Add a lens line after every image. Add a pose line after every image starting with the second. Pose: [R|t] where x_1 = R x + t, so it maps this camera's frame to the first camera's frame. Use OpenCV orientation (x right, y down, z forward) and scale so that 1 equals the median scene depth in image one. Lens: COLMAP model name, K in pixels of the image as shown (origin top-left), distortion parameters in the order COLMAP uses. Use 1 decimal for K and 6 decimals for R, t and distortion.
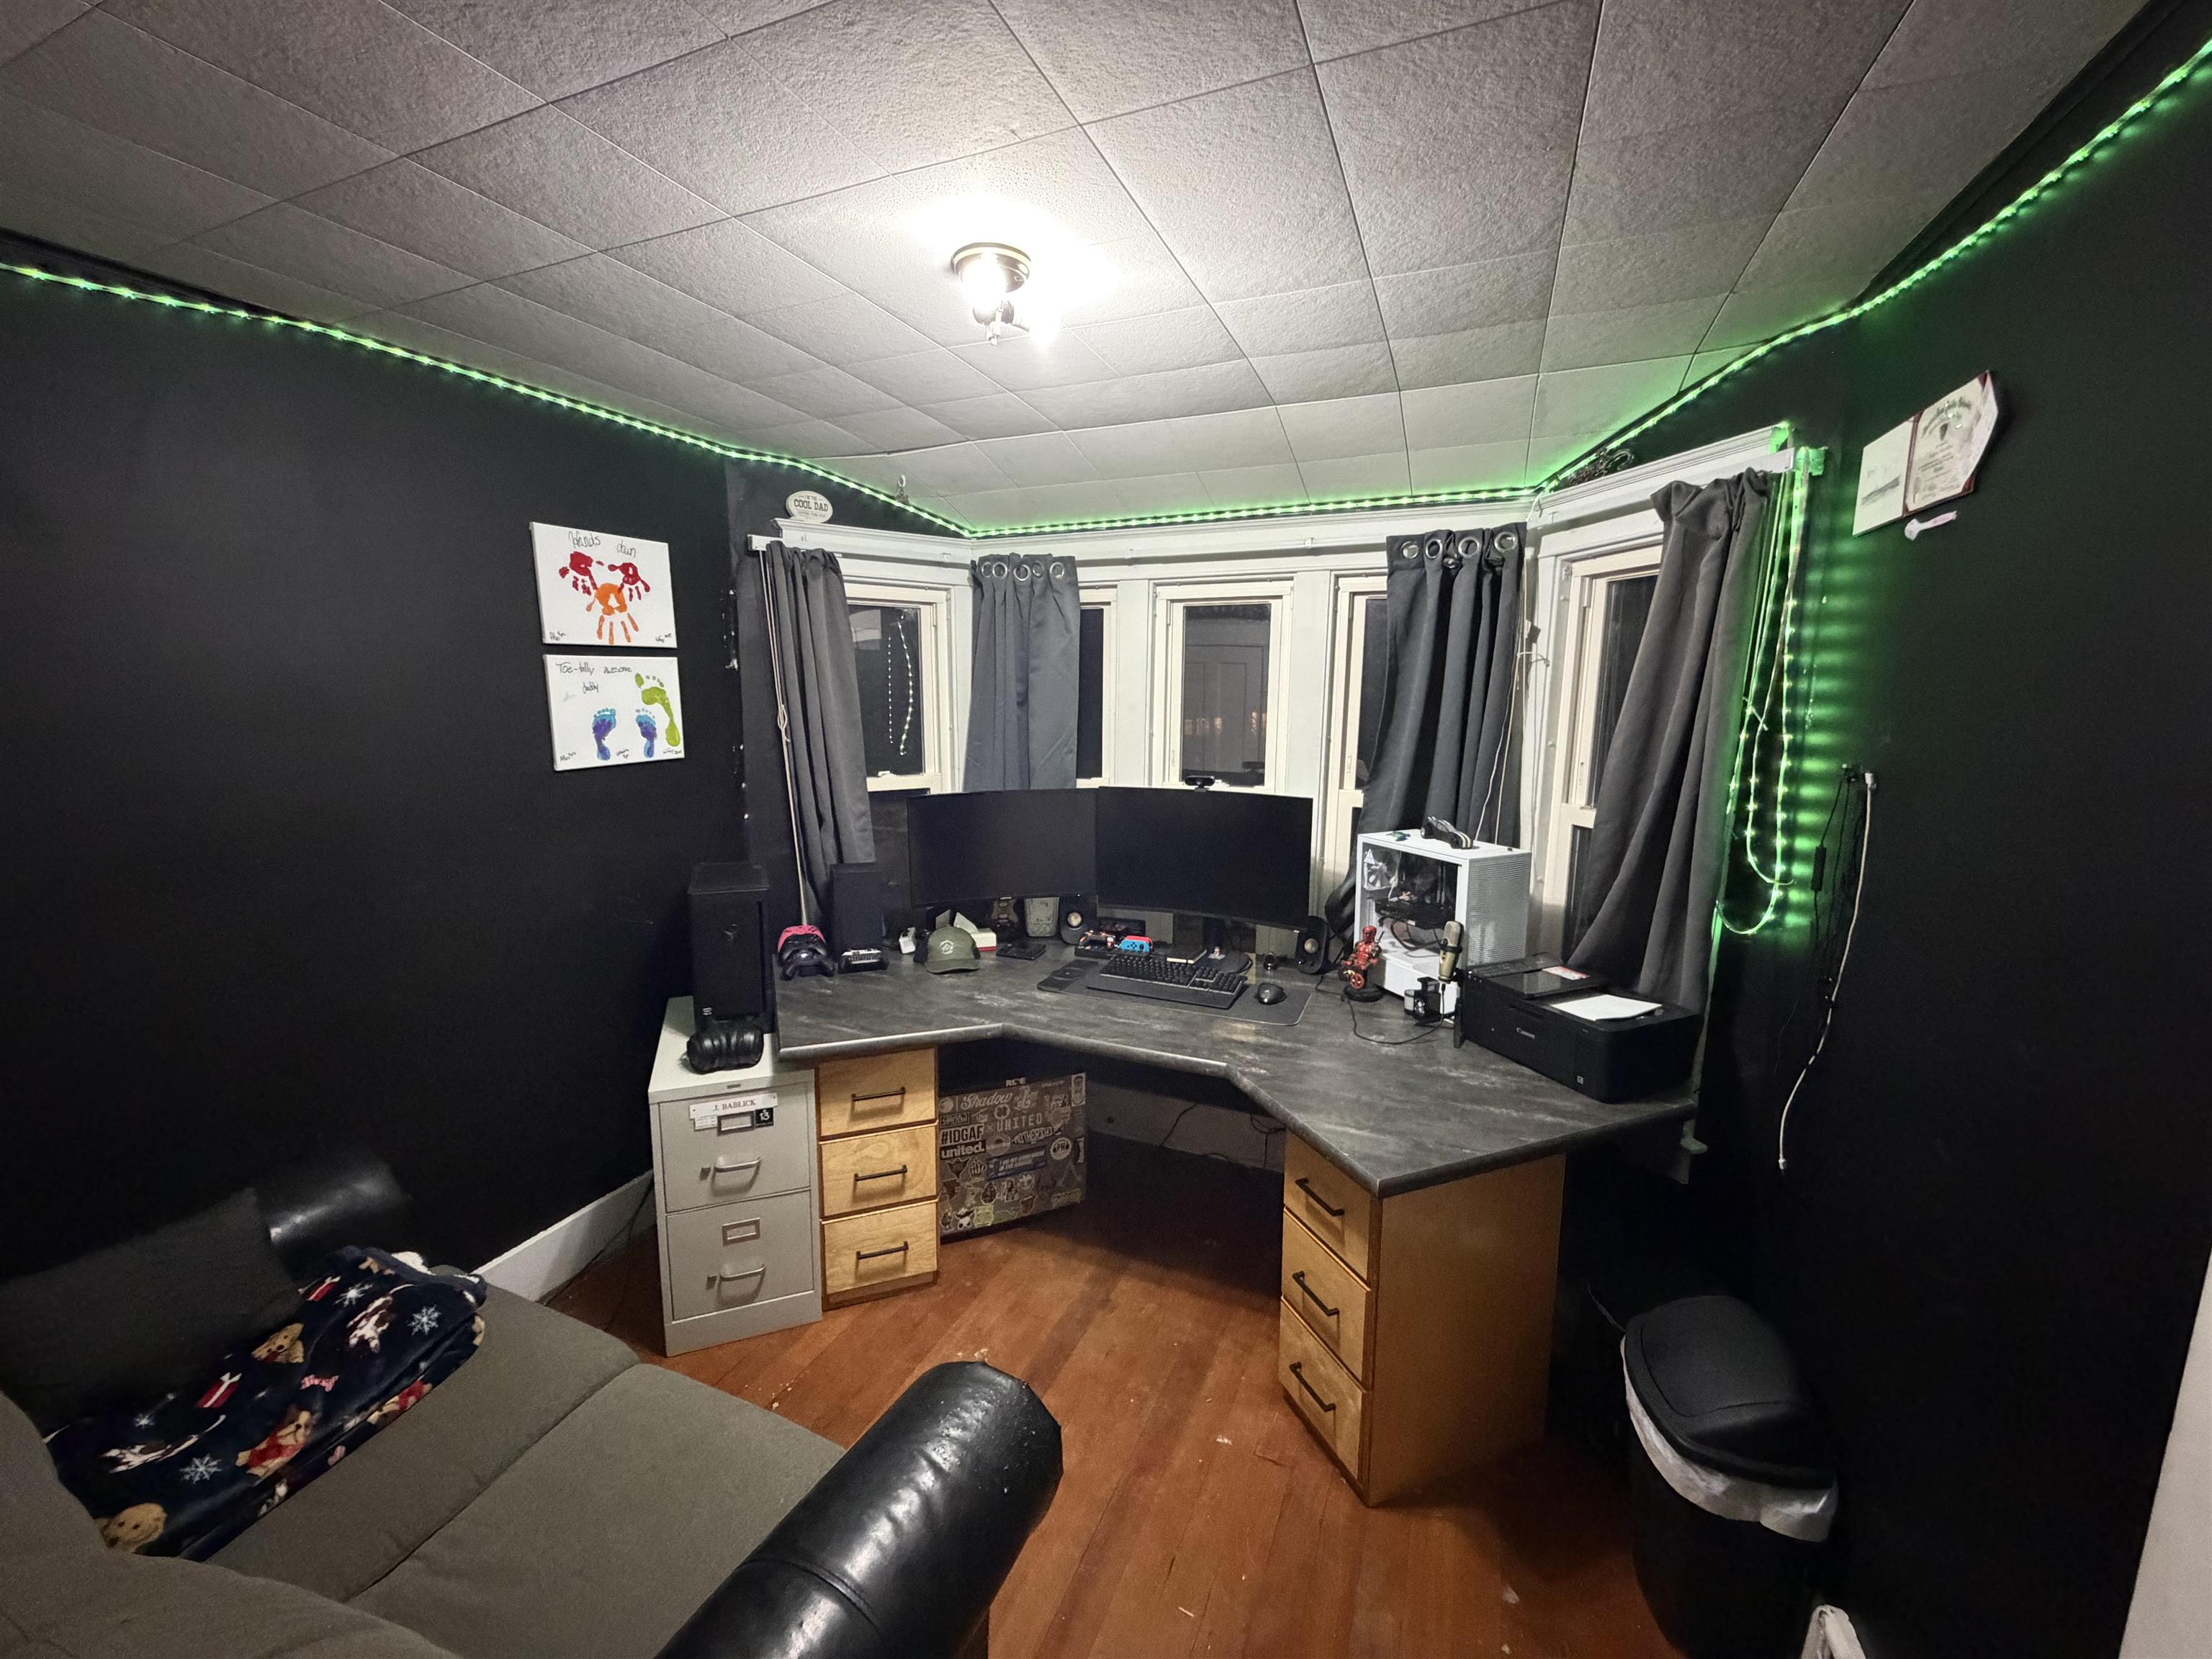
lens RADIAL K [[890.6, 0, 1097.4], [0, 890.6, 828.1], [0, 0, 1]] dist [0.010672, -0.000727]
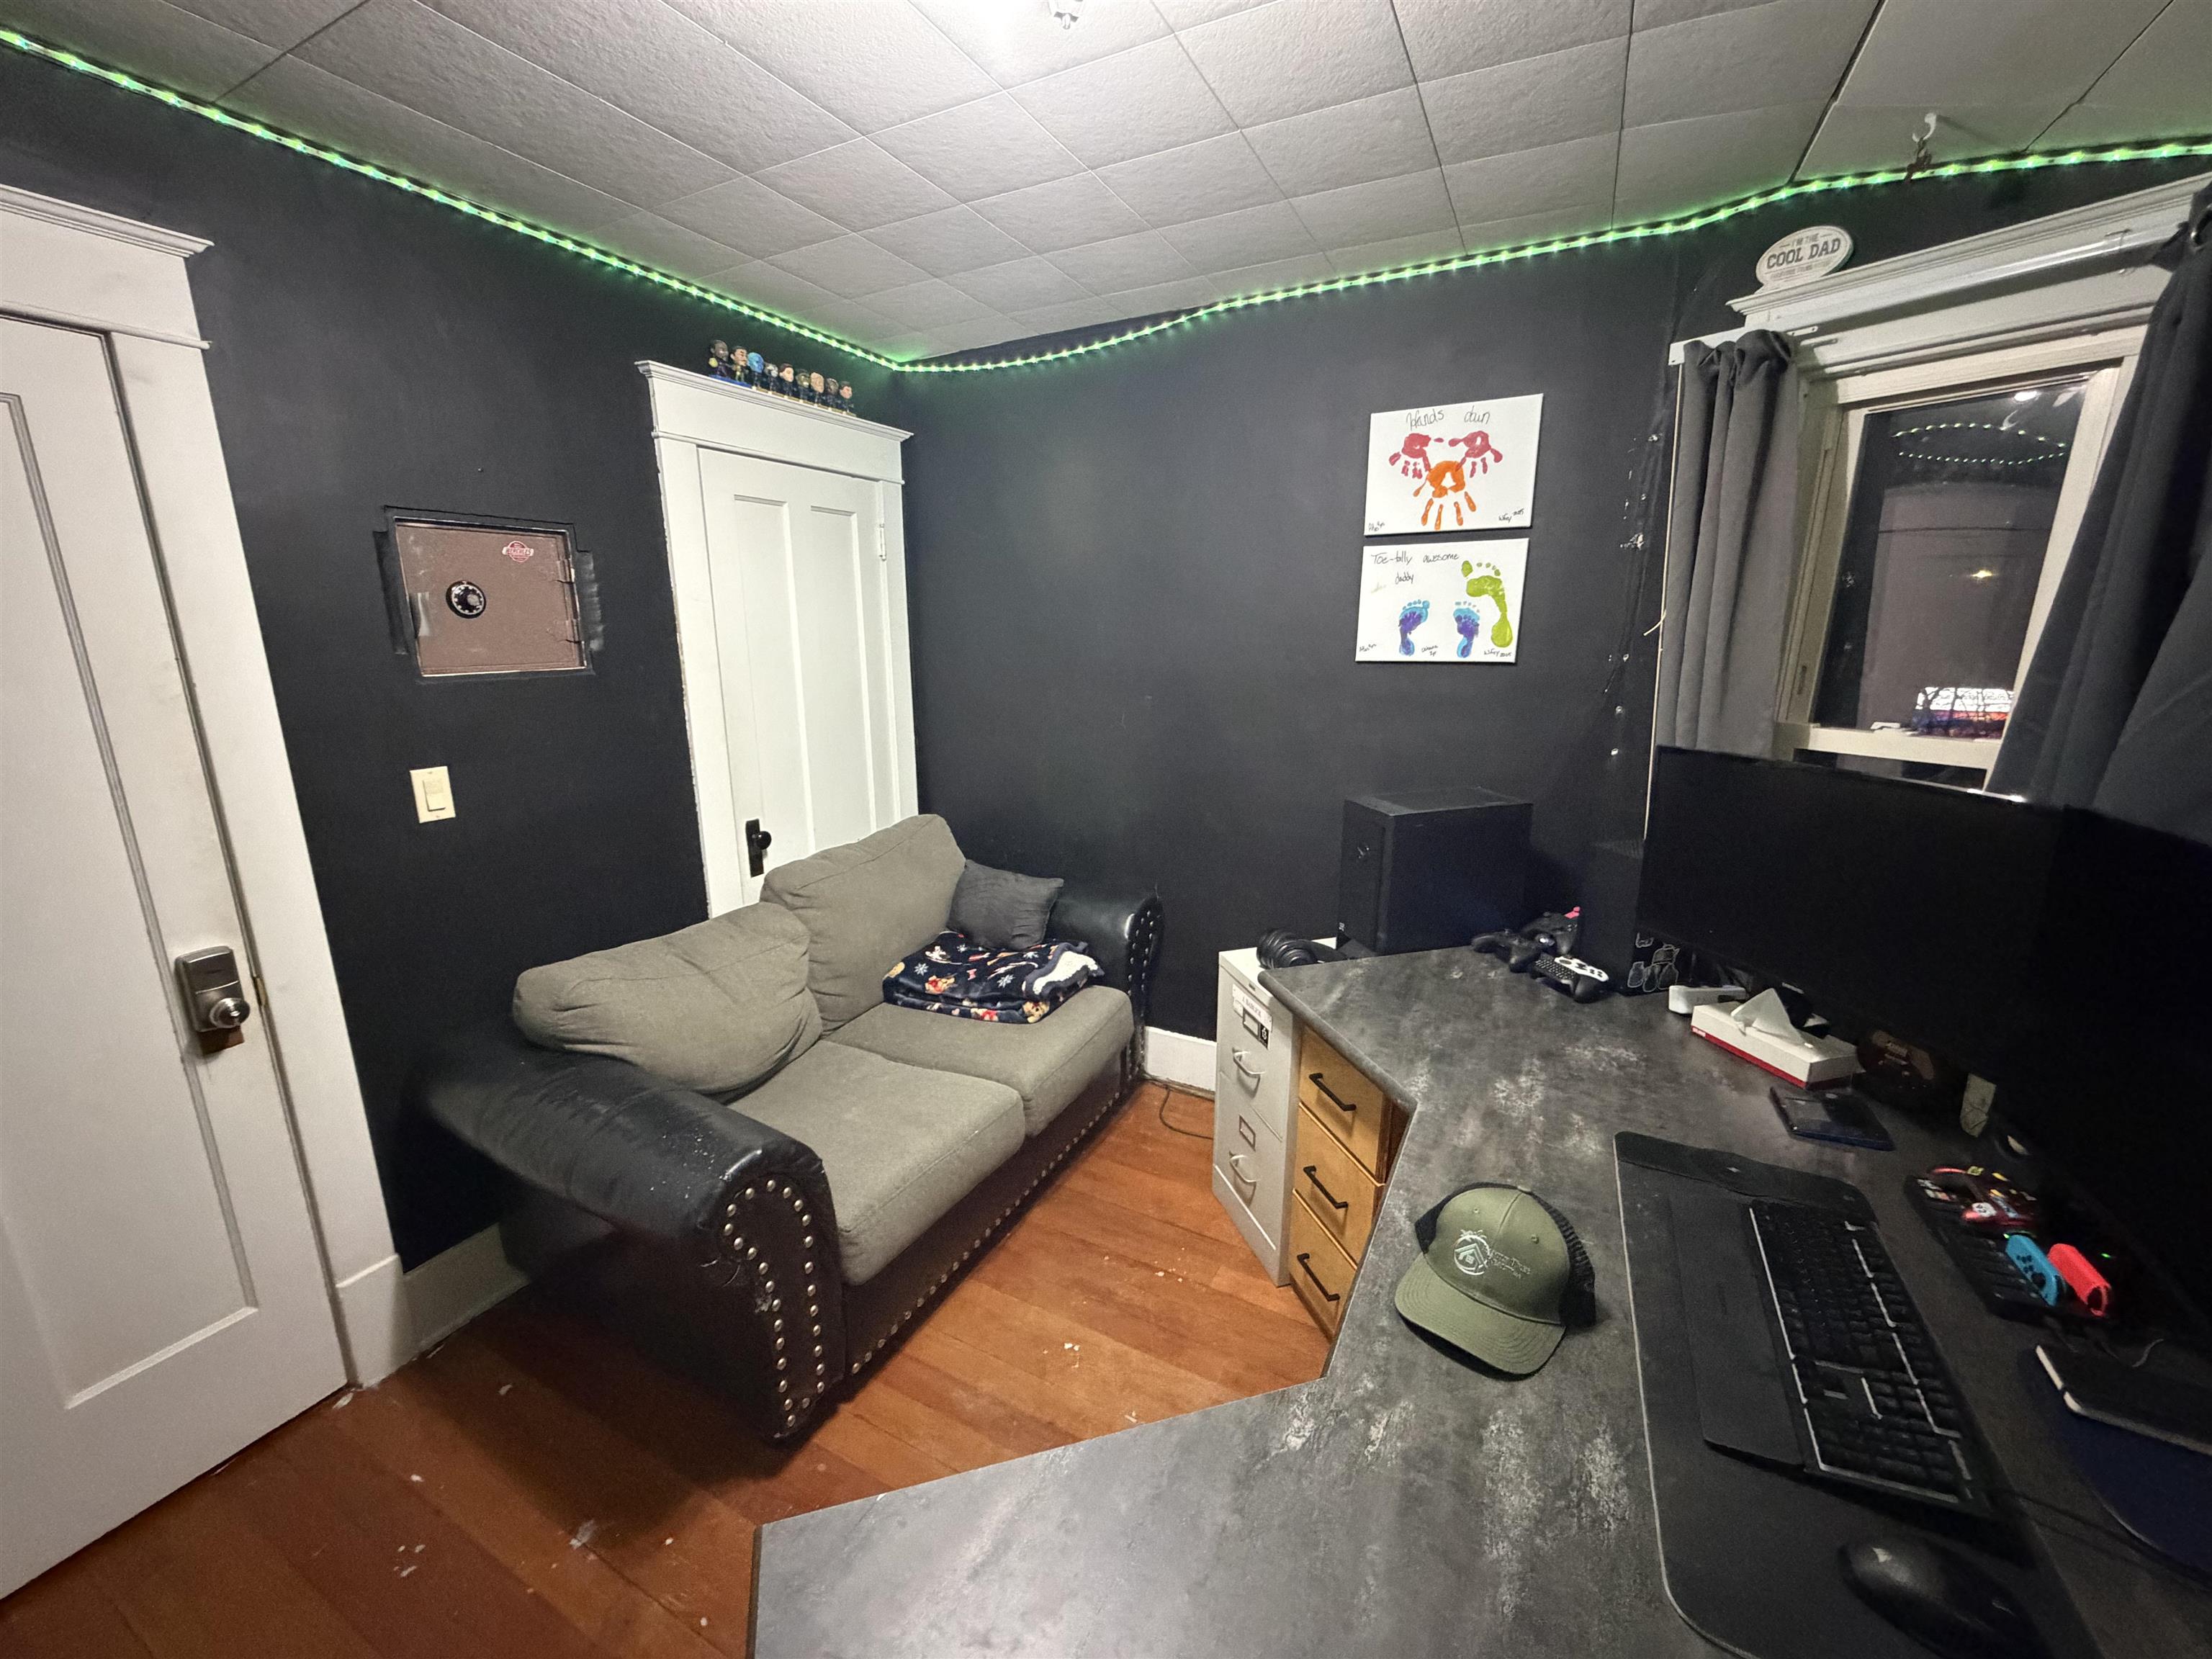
lens RADIAL K [[890.6, 0, 1099.5], [0, 890.6, 826.1], [0, 0, 1]] dist [0.010672, -0.000727]
pose [[-0.072137, 0.222411, -0.972281, 0.446094], [-0.163647, 0.958970, 0.231507, -0.067064], [0.983878, 0.175811, -0.032780, 0.730710]]
